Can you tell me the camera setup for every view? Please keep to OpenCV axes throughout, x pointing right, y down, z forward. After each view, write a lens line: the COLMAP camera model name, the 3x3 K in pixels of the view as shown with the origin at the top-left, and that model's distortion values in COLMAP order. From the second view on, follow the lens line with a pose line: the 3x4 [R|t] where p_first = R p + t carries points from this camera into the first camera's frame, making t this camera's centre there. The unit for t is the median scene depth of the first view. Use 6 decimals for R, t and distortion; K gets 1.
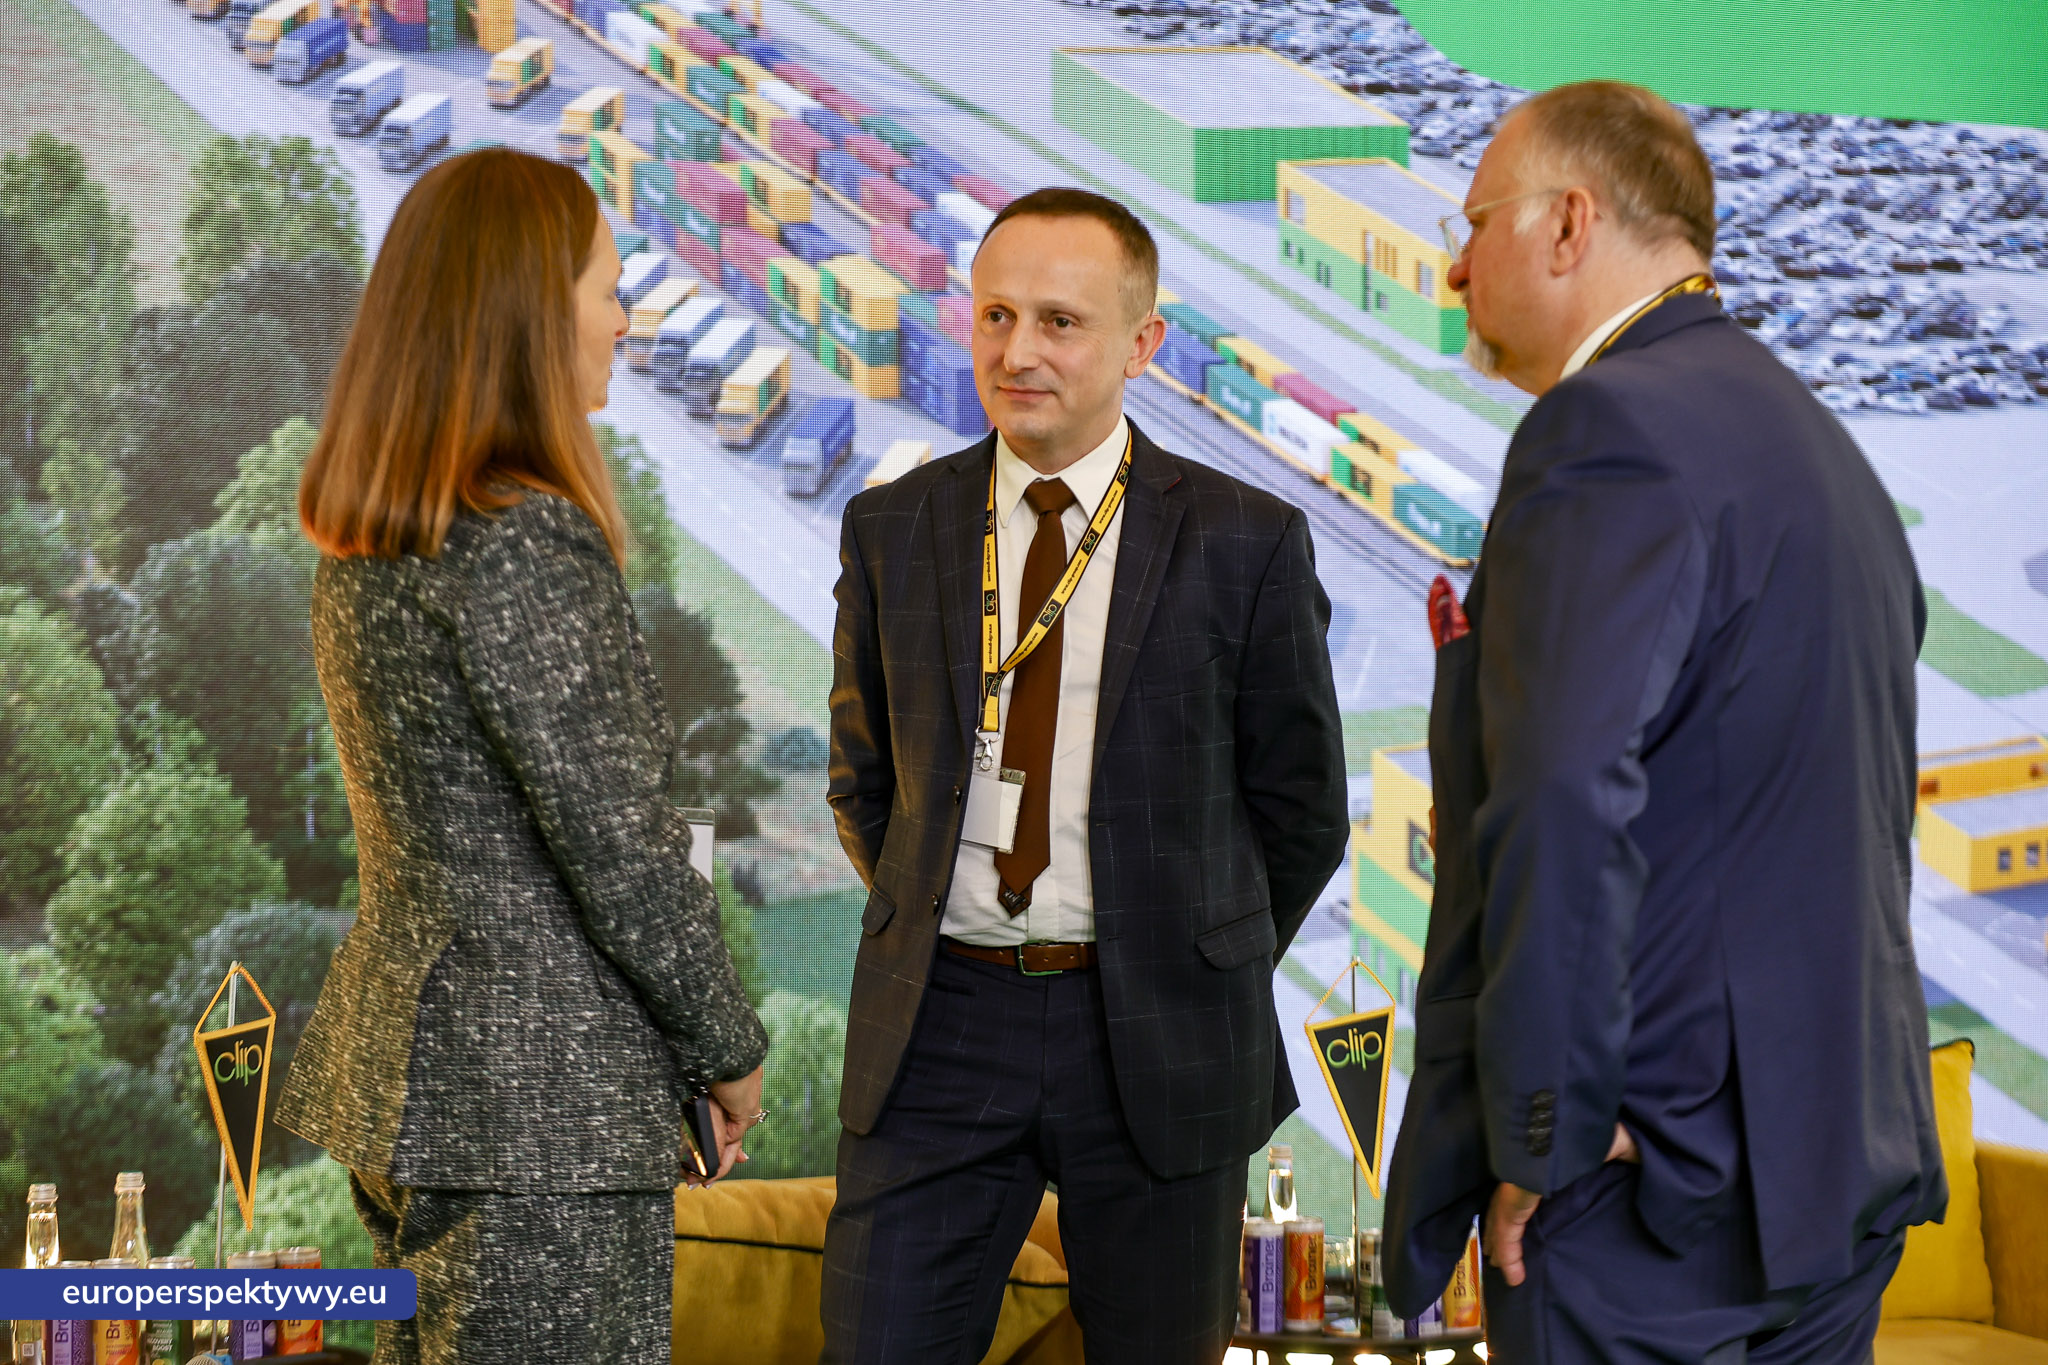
lens RADIAL K [[3185.7, 0, 1015.7], [0, 3185.7, 685.8], [0, 0, 1]] dist [0.031794, 0.000000]
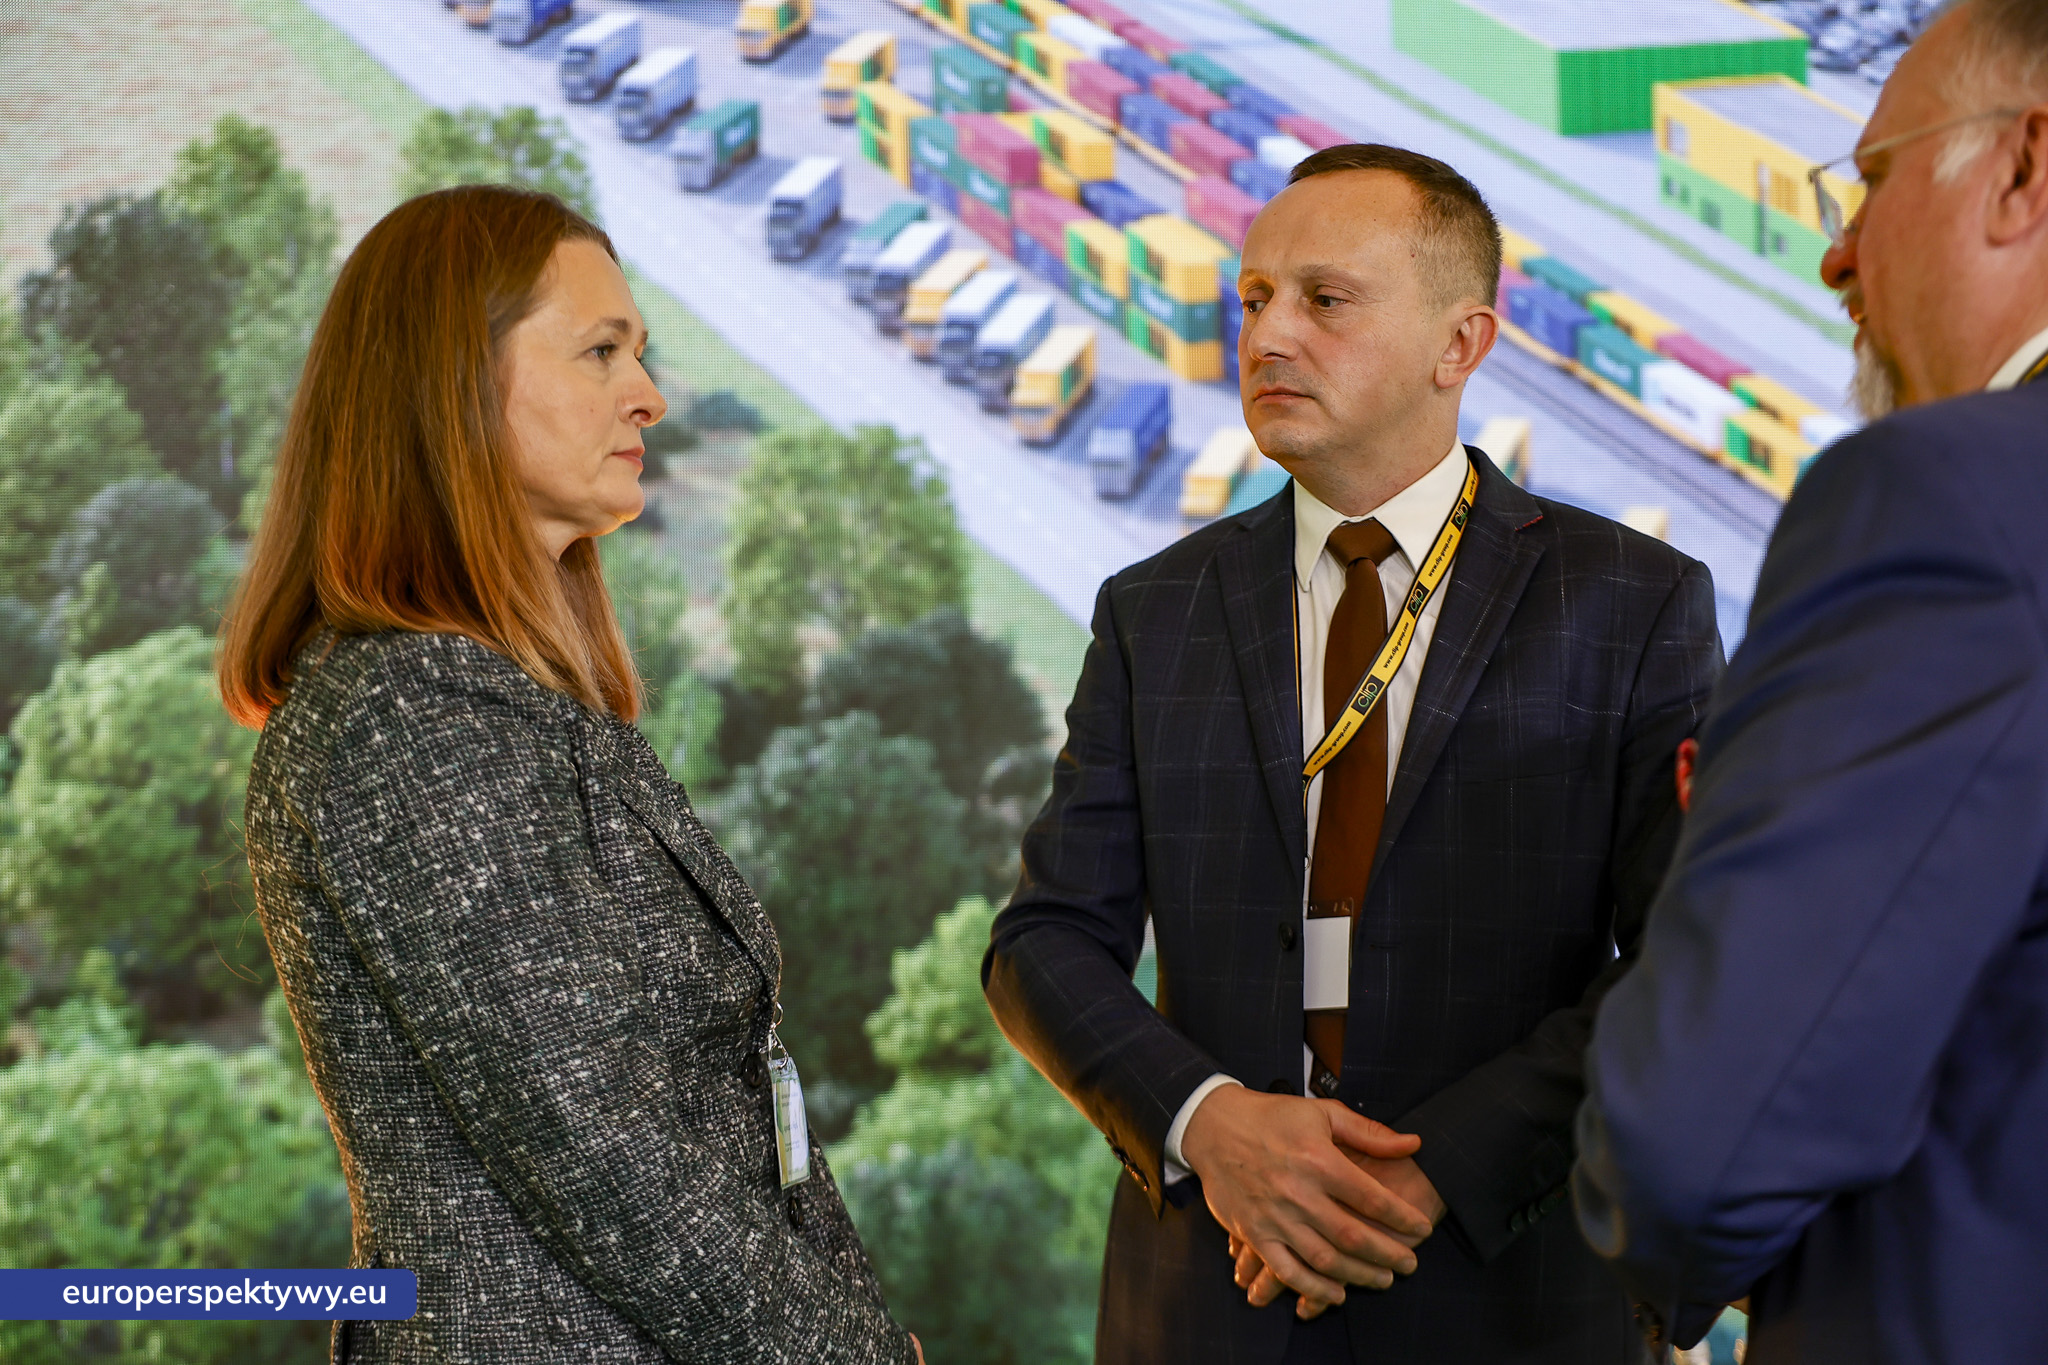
lens RADIAL K [[3040.0, 0, 1034.5], [0, 3040.0, 723.2], [0, 0, 1]] dist [0.004044, 0.000000]
pose [[0.995534, -0.023854, -0.091344, -0.014447], [0.027334, 0.998940, 0.037044, -0.029751], [0.090364, -0.039375, 0.995130, 0.175468]]
